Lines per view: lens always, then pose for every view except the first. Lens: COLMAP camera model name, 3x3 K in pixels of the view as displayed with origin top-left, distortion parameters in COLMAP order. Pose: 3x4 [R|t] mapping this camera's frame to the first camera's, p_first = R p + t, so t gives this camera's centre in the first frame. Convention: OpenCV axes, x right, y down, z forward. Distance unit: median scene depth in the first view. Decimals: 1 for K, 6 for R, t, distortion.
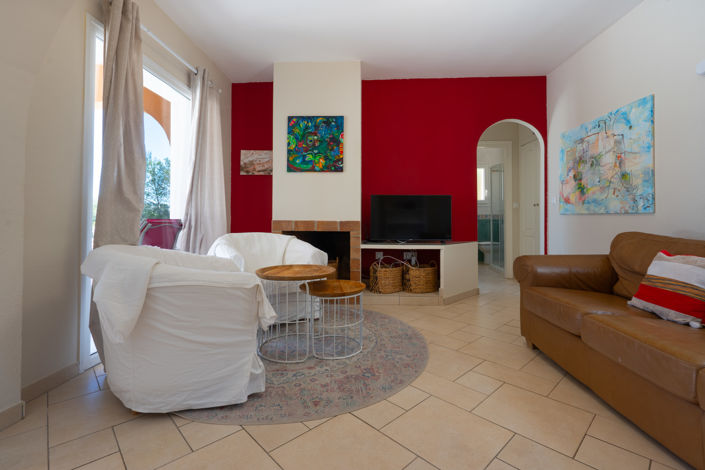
lens RADIAL K [[360.6, 0, 354.3], [0, 360.6, 220.8], [0, 0, 1]] dist [-0.002355, 0.000051]
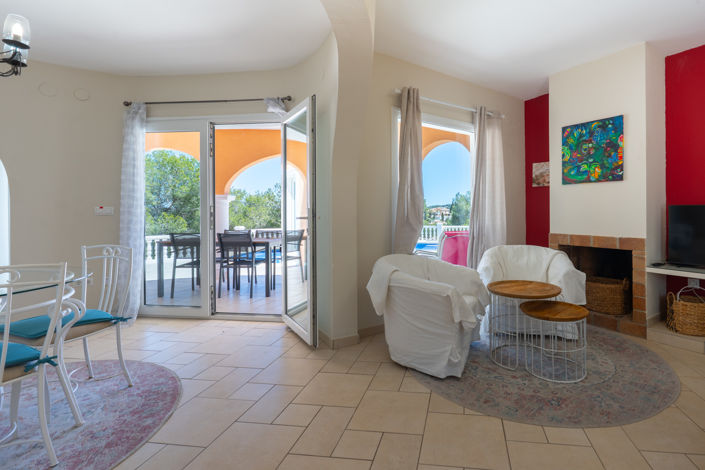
lens RADIAL K [[360.6, 0, 354.3], [0, 360.6, 220.8], [0, 0, 1]] dist [-0.002355, 0.000051]
pose [[0.523639, 0.001908, -0.851938, 0.362852], [0.021793, 0.999640, 0.015634, -0.066638], [0.851662, -0.026753, 0.523409, 0.004197]]
